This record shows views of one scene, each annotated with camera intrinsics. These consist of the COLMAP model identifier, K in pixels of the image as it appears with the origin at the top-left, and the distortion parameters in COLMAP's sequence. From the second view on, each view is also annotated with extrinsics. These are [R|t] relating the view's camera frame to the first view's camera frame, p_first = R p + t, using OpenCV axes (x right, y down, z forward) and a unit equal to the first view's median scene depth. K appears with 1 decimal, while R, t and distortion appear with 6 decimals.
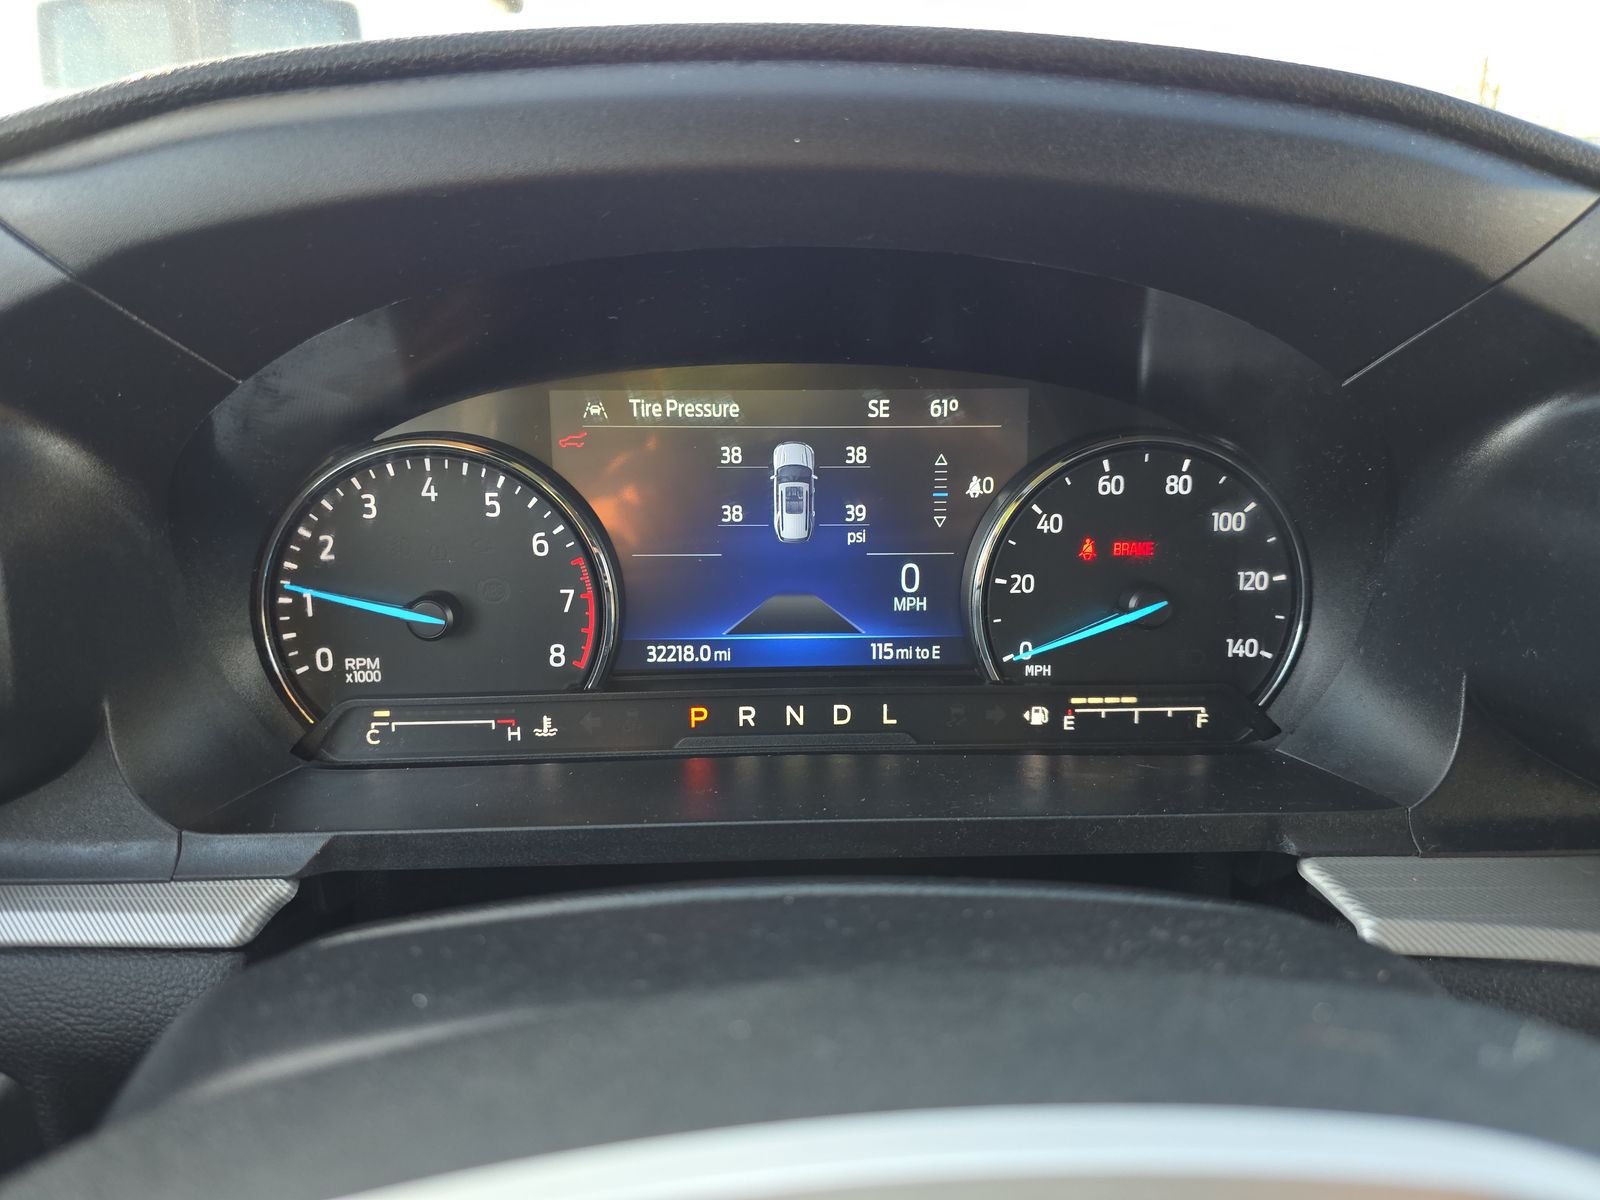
lens RADIAL K [[1064.8, 0, 802.9], [0, 1064.8, 593.0], [0, 0, 1]] dist [0.027358, -0.035983]
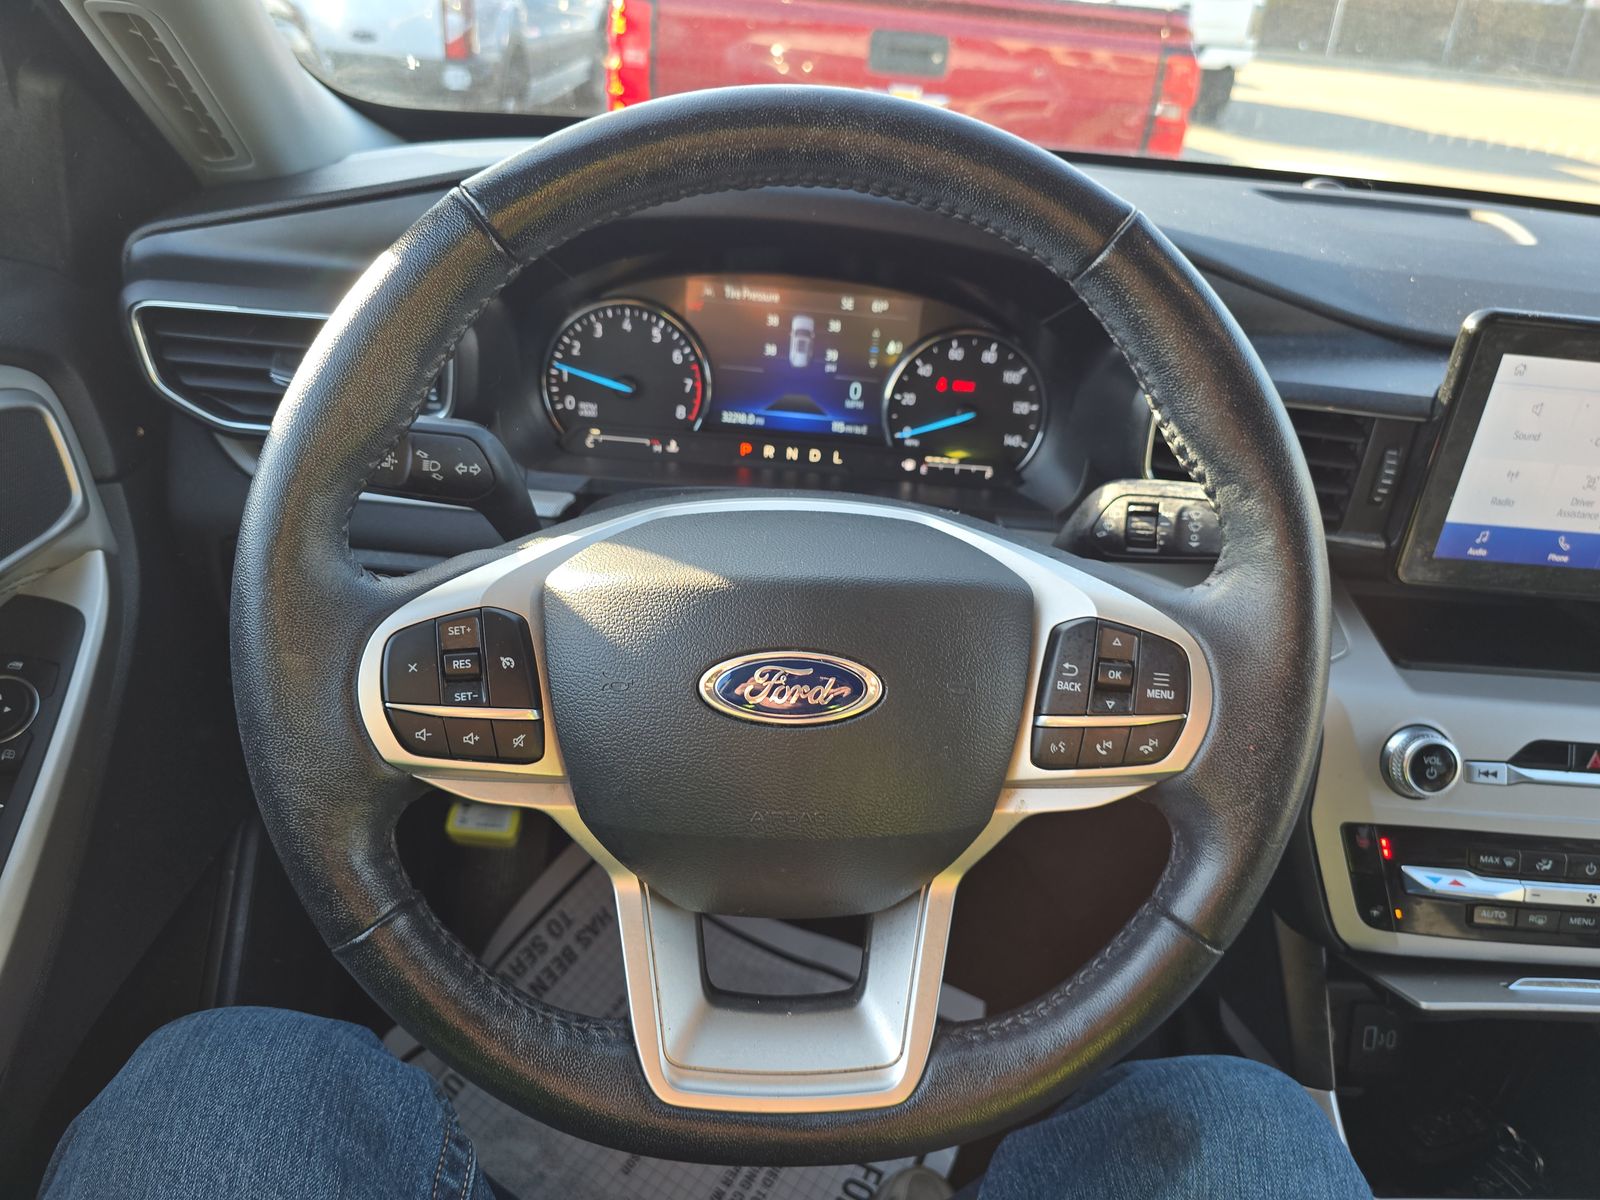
lens RADIAL K [[1088.9, 0, 818.0], [0, 1088.9, 604.4], [0, 0, 1]] dist [0.048119, -0.076220]
pose [[0.995469, 0.094714, 0.008463, 0.052531], [-0.094757, 0.980567, 0.171783, 0.035074], [0.007971, -0.171807, 0.985098, -1.143988]]
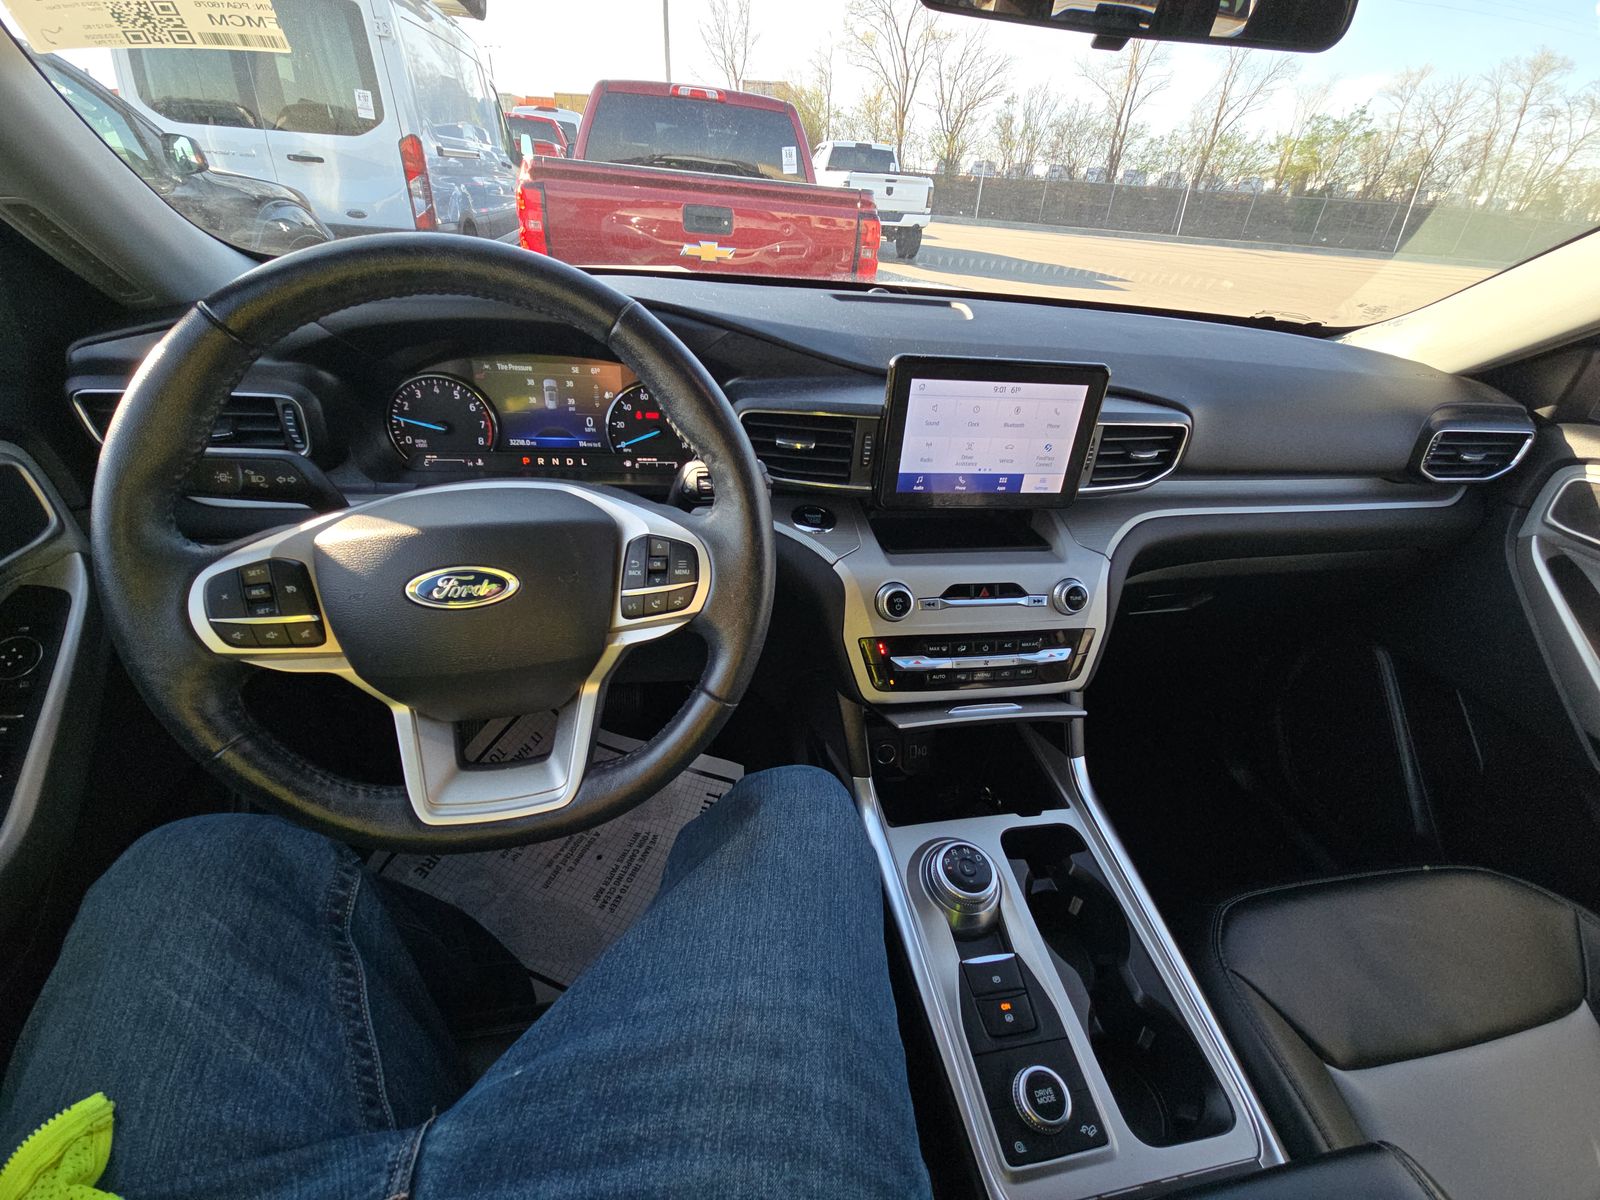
lens RADIAL K [[642.1, 0, 806.6], [0, 642.1, 604.1], [0, 0, 1]] dist [-0.000866, 0.000169]
pose [[0.988046, -0.006279, 0.154029, 0.486356], [-0.030315, 0.971746, 0.234076, 0.052622], [-0.151147, -0.235948, 0.959939, -1.277081]]
